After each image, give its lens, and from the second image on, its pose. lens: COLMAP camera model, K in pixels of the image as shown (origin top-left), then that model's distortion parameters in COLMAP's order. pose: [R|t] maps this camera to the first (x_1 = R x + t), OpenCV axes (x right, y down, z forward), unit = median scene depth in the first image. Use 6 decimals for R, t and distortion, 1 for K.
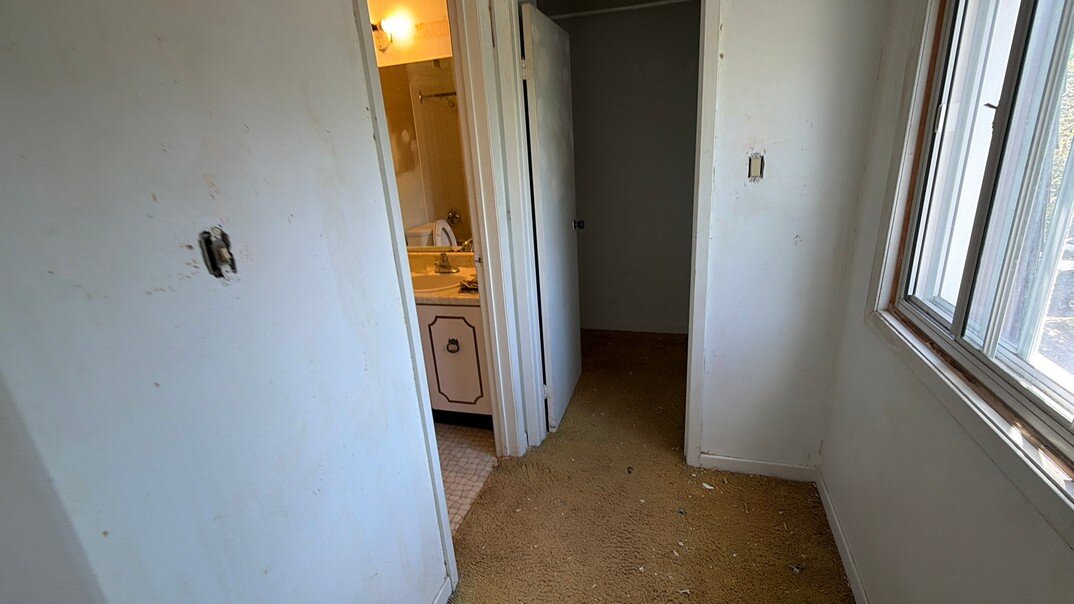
lens RADIAL K [[481.9, 0, 537.0], [0, 481.9, 302.0], [0, 0, 1]] dist [0.004057, 0.000192]
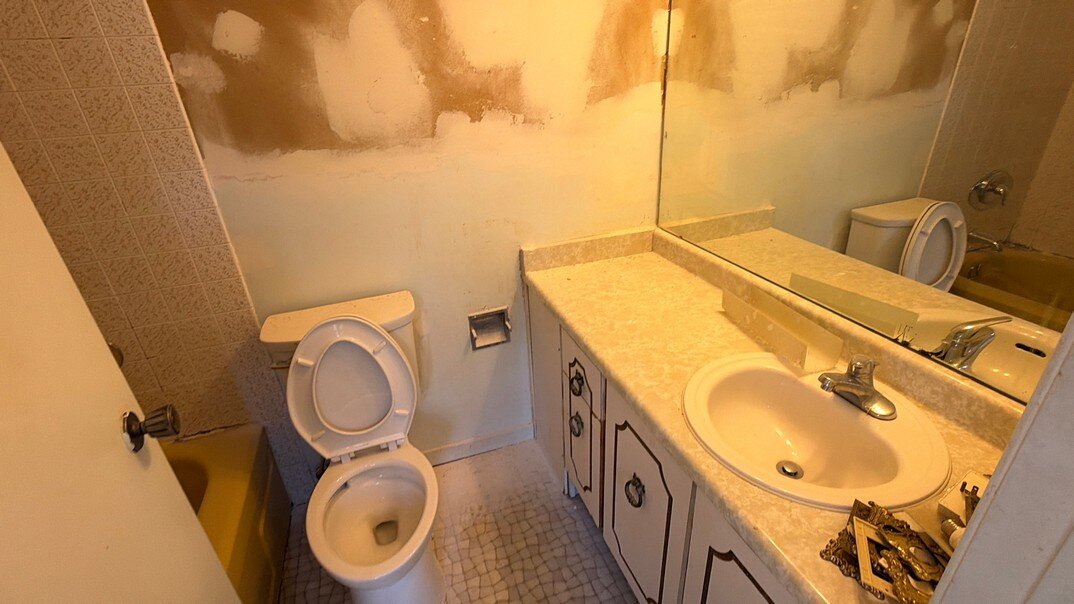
lens RADIAL K [[481.9, 0, 537.0], [0, 481.9, 302.0], [0, 0, 1]] dist [0.004057, 0.000192]
pose [[0.597441, 0.381278, -0.705472, -0.067974], [-0.244340, 0.924457, 0.292706, -0.122385], [0.763781, -0.002500, 0.645470, 0.391313]]
